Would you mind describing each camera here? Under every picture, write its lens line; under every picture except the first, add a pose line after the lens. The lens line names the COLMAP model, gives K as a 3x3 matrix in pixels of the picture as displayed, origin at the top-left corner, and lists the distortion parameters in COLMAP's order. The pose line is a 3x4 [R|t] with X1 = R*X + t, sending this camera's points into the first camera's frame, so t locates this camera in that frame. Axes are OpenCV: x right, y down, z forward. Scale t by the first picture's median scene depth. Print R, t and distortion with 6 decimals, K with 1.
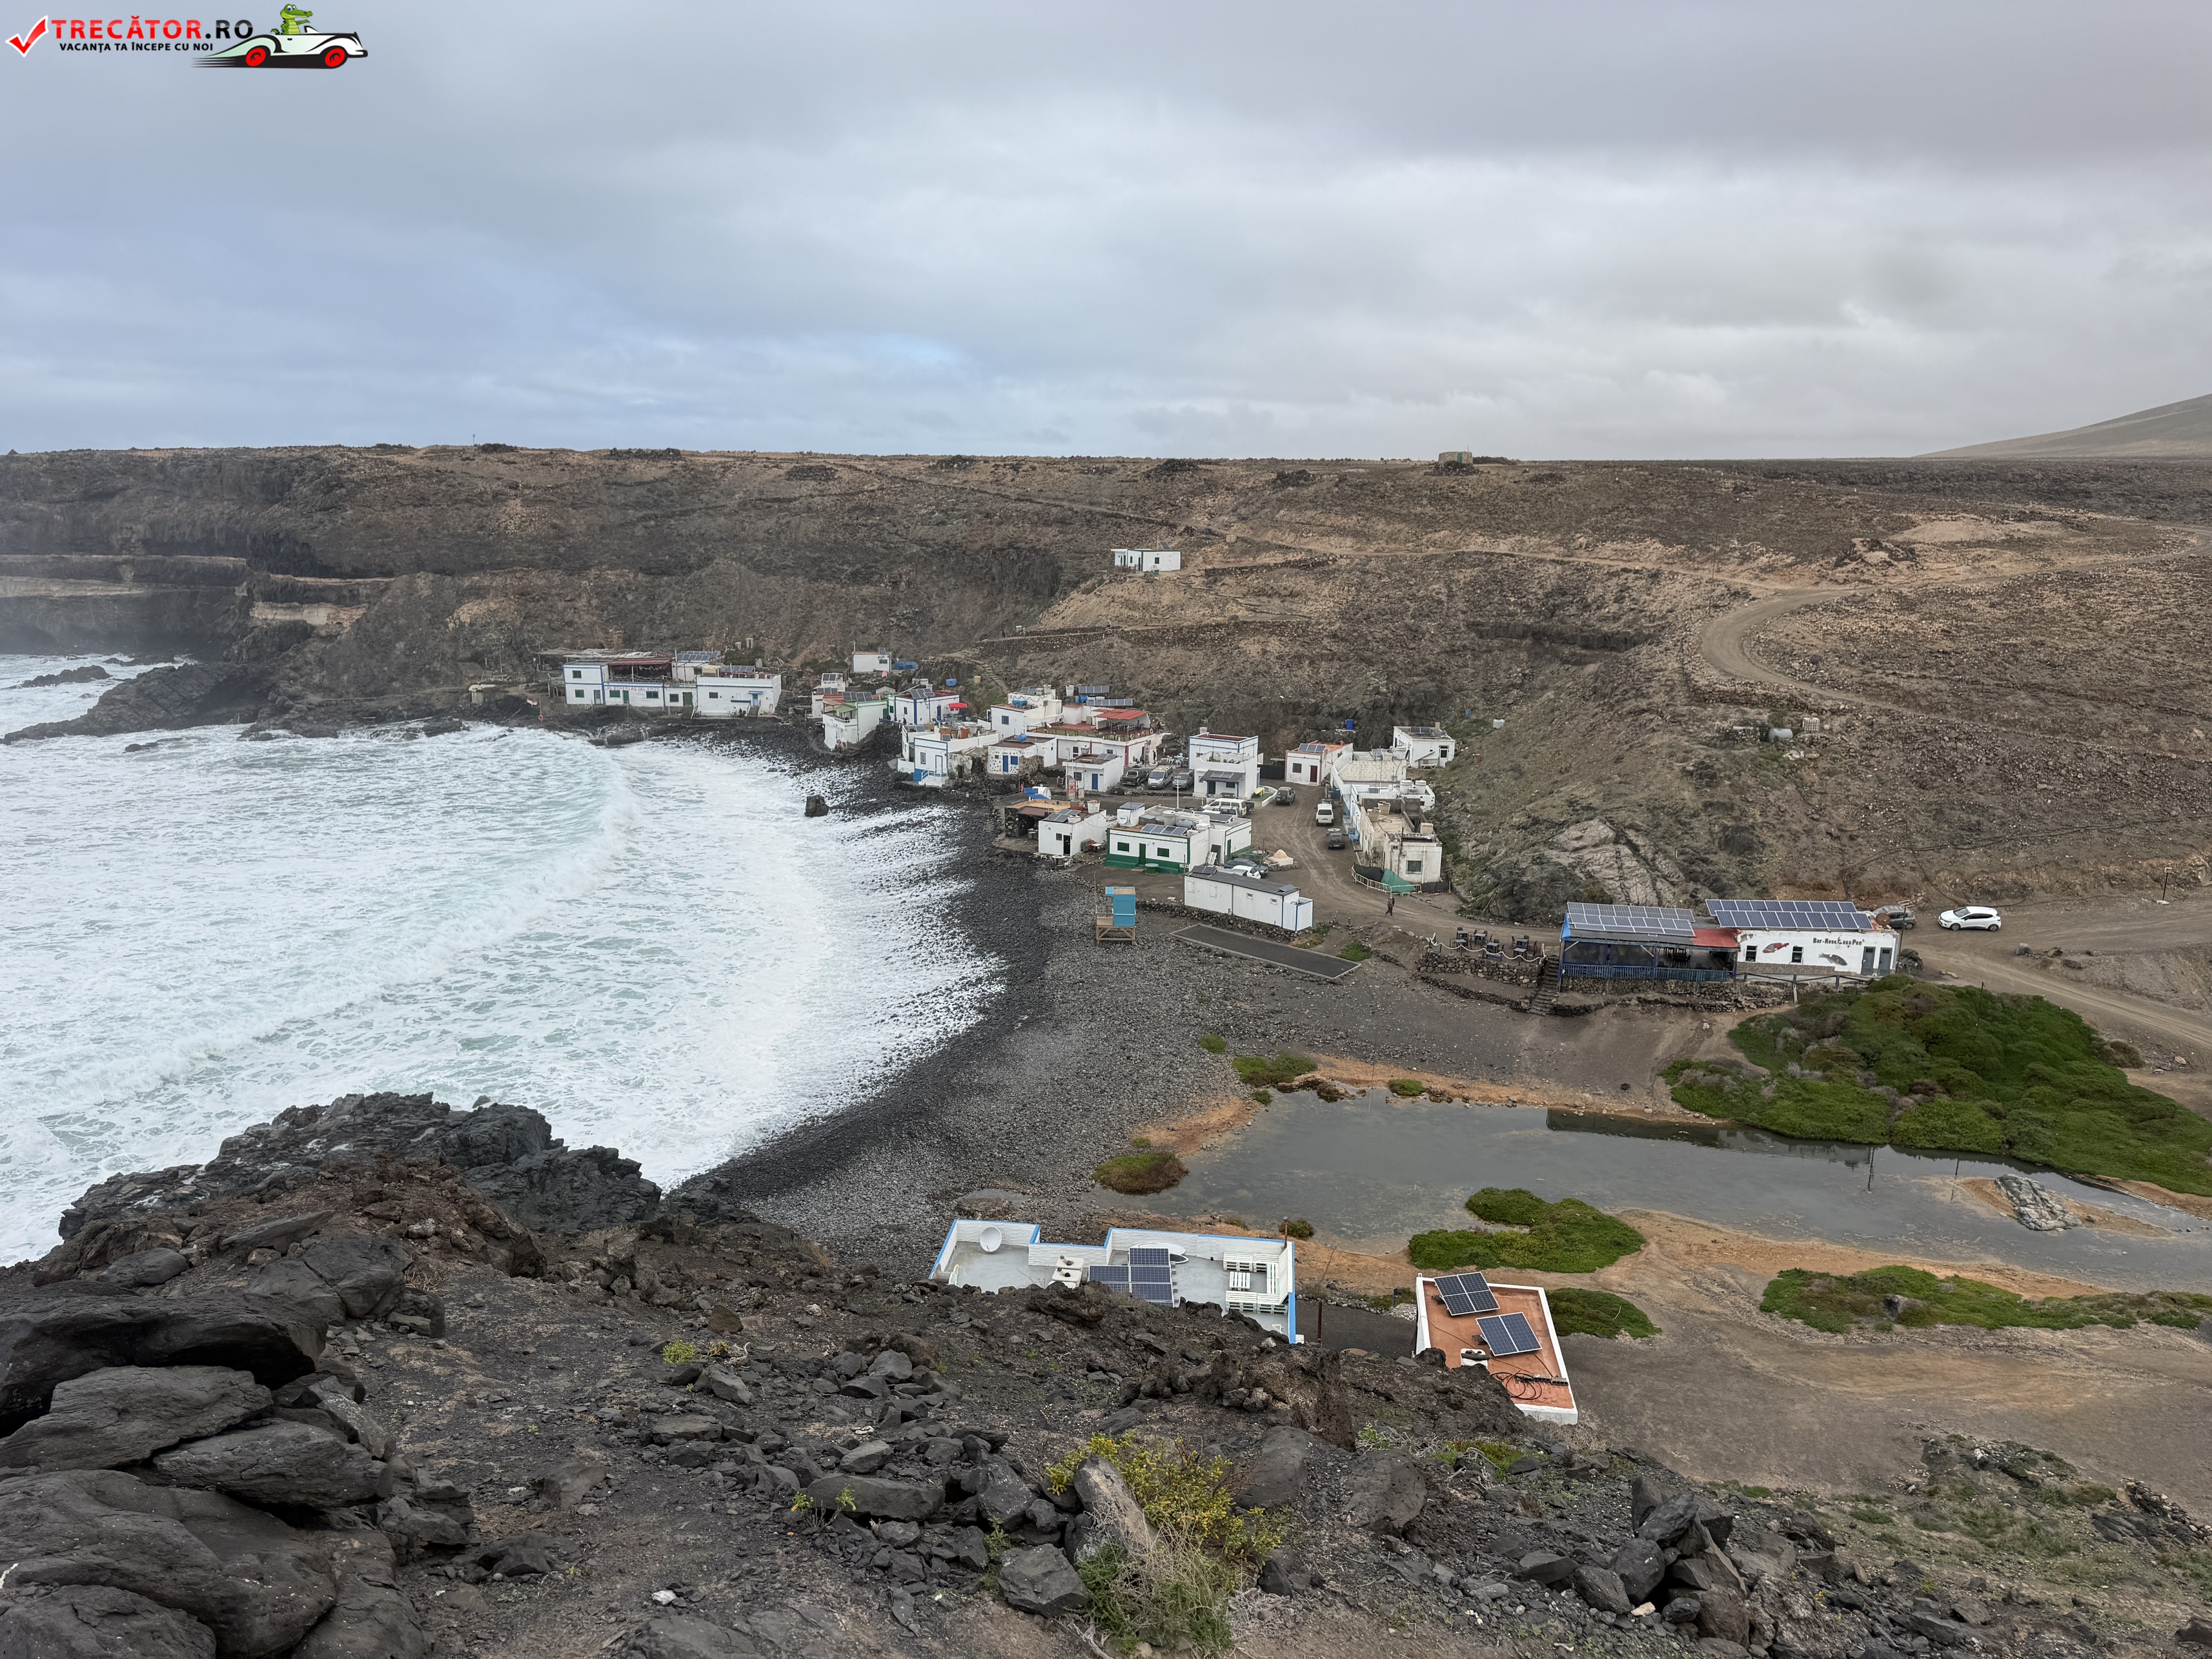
lens RADIAL K [[1533.5, 0, 1107.5], [0, 1533.5, 835.9], [0, 0, 1]] dist [0.197513, -0.436732]
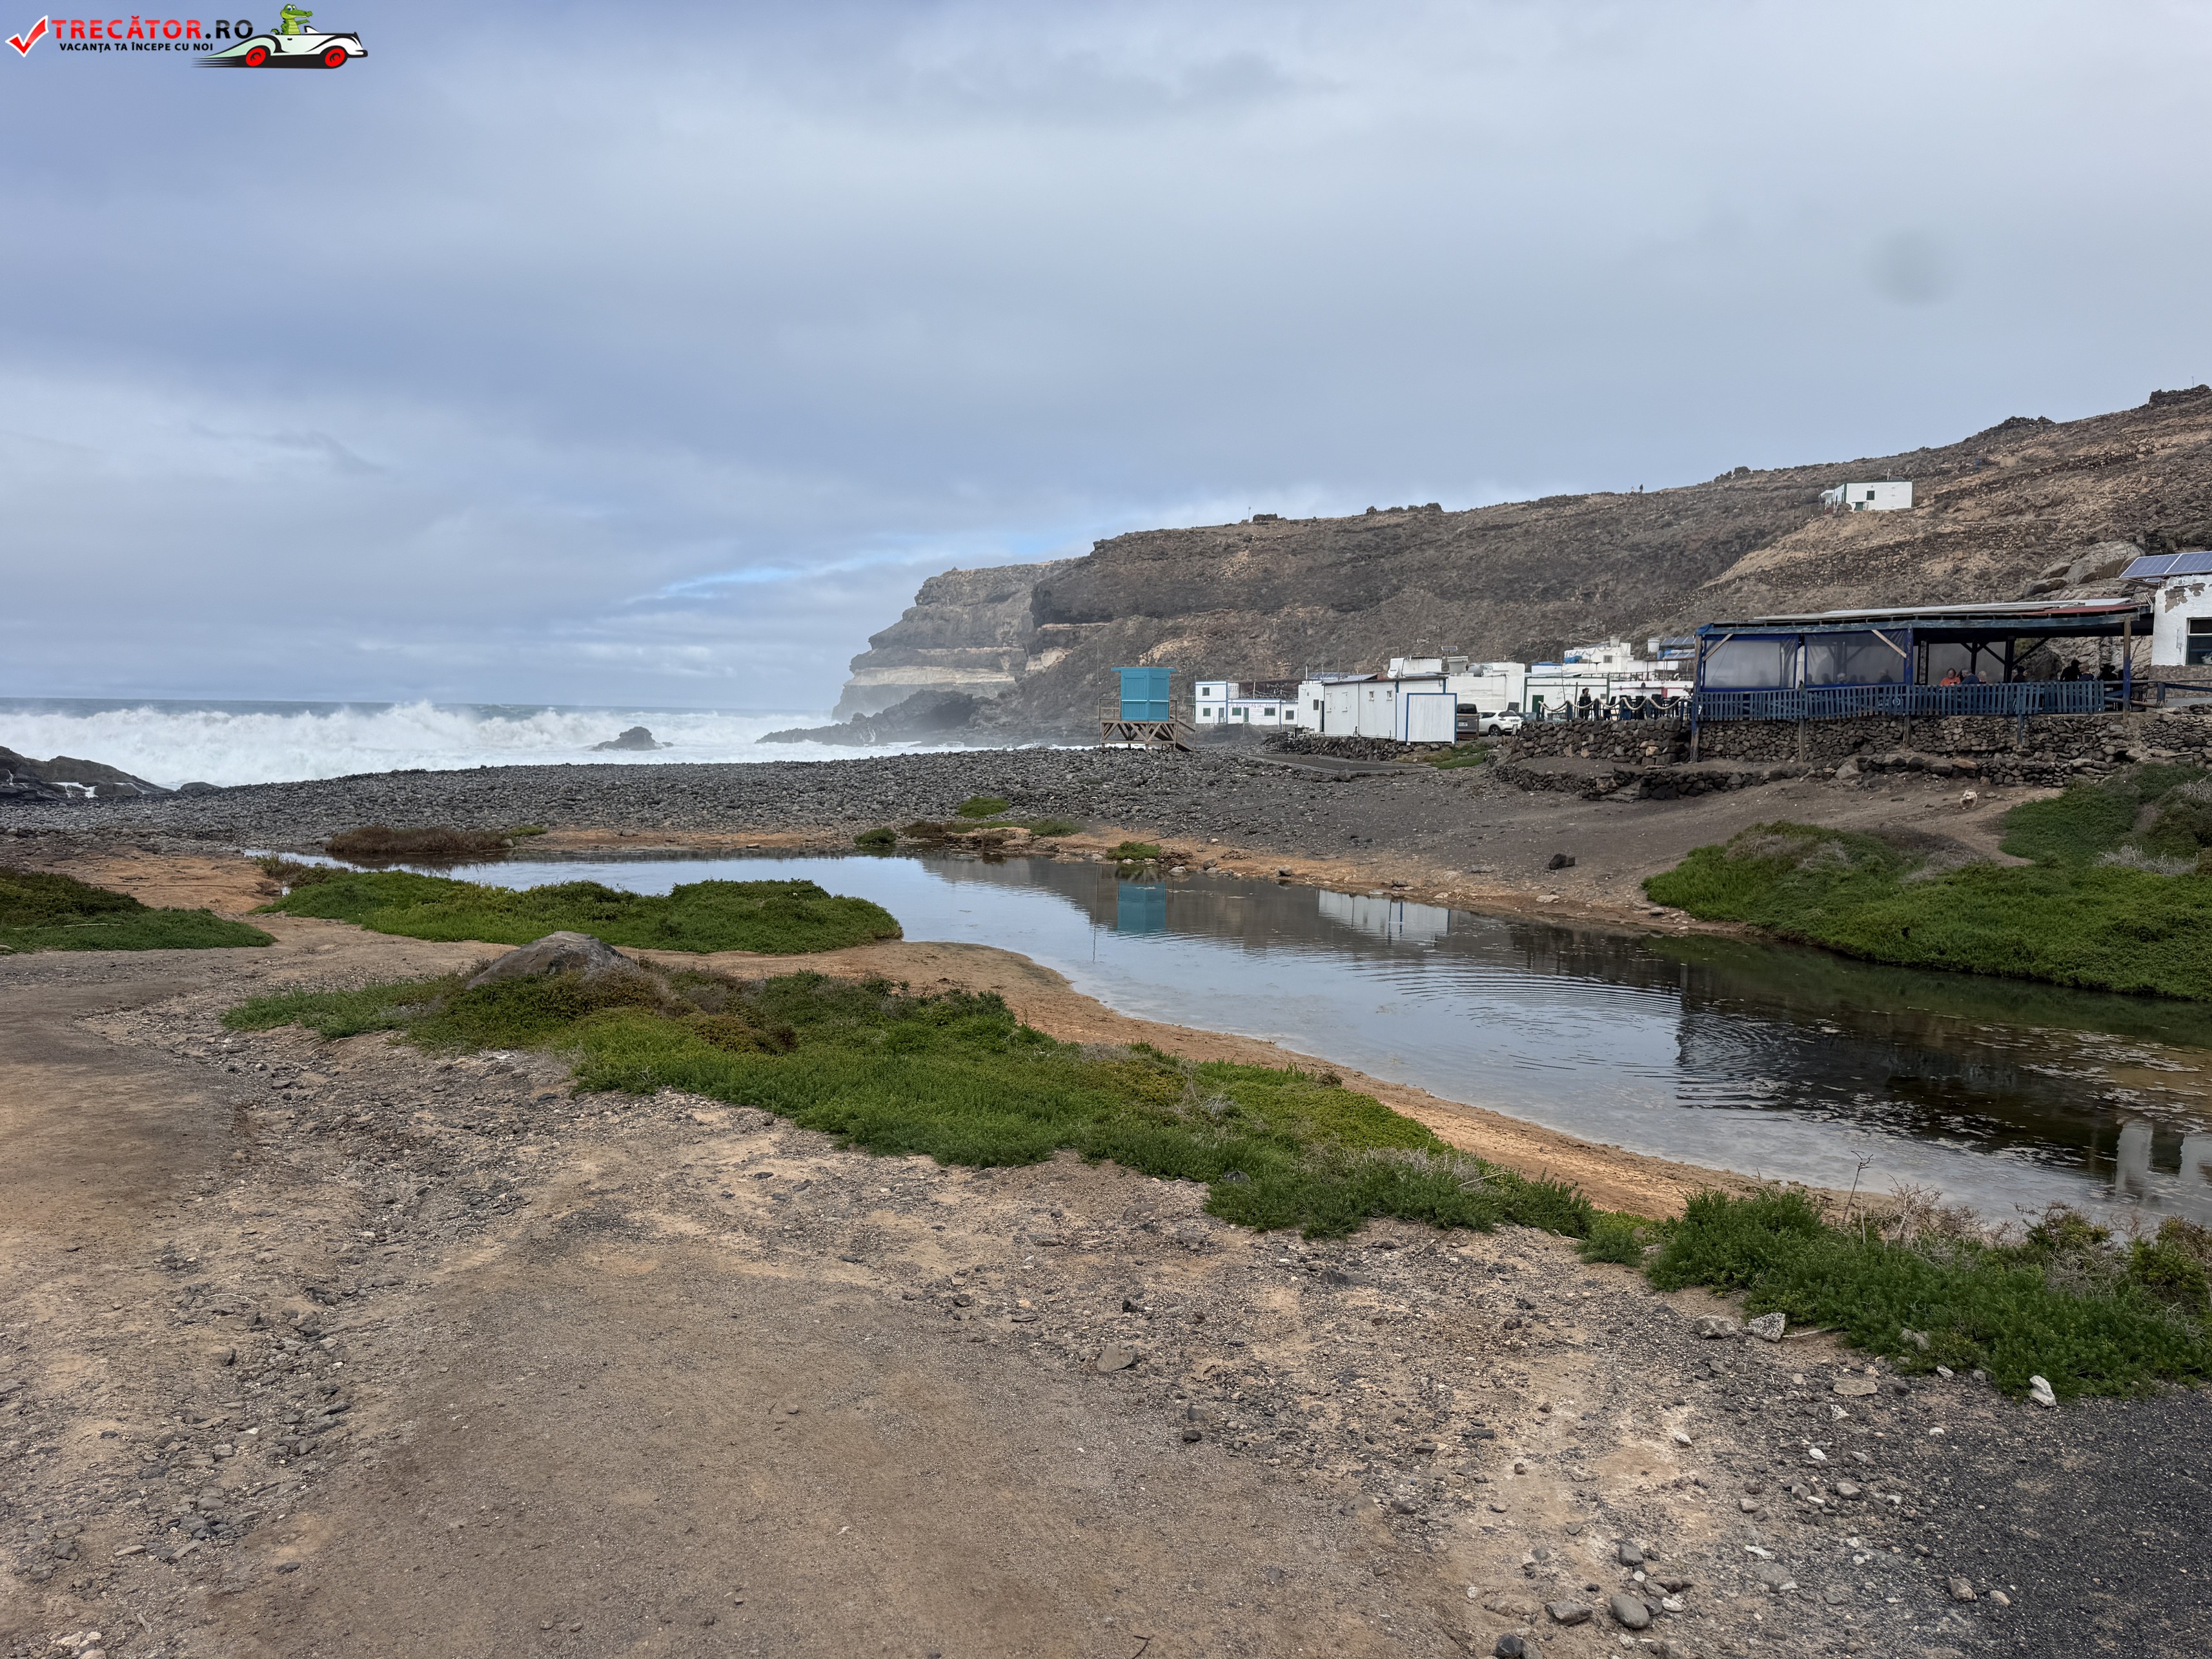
lens RADIAL K [[1535.1, 0, 1101.0], [0, 1535.1, 838.0], [0, 0, 1]] dist [0.123233, -0.212929]
pose [[0.778442, 0.043664, -0.626196, 0.232071], [-0.135067, 0.985862, -0.099163, 0.099931], [0.613013, 0.161772, 0.773334, 0.303193]]
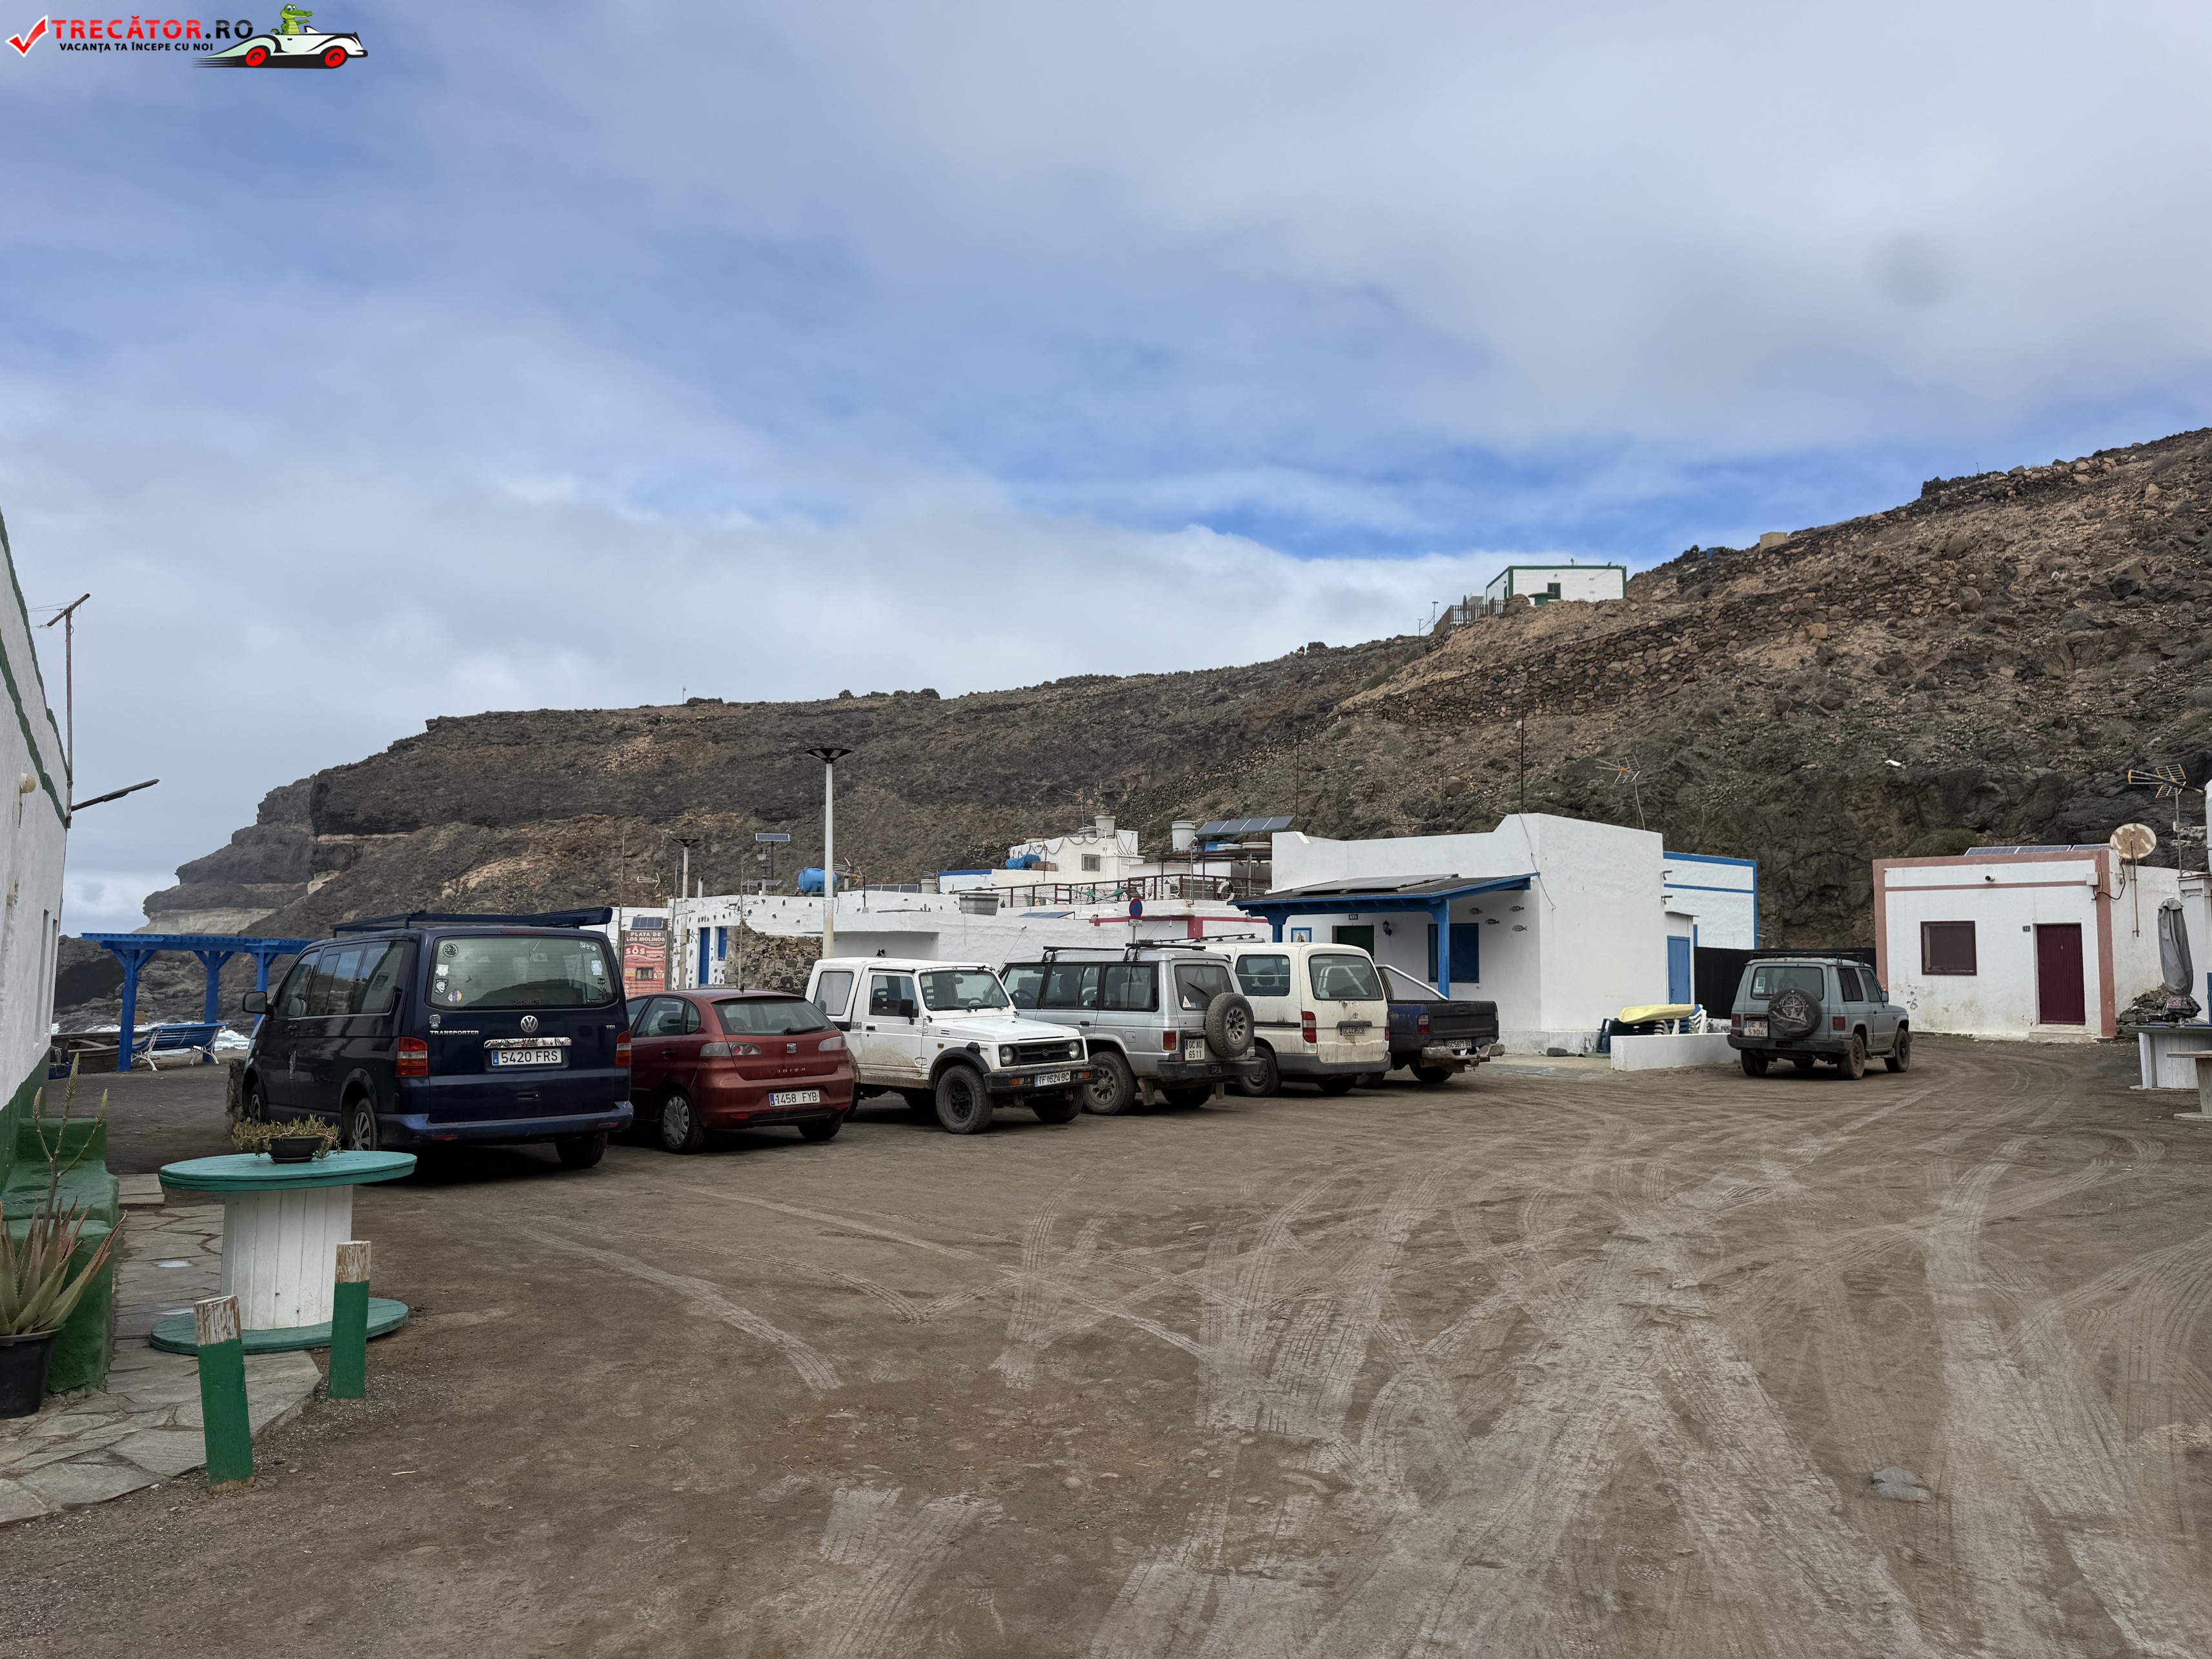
lens RADIAL K [[1535.1, 0, 1101.0], [0, 1535.1, 838.0], [0, 0, 1]] dist [0.123233, -0.212929]
pose [[0.911603, -0.041446, -0.408976, 0.095674], [-0.086854, 0.953024, -0.290176, 0.004186], [0.401790, 0.300046, 0.865180, 0.708729]]
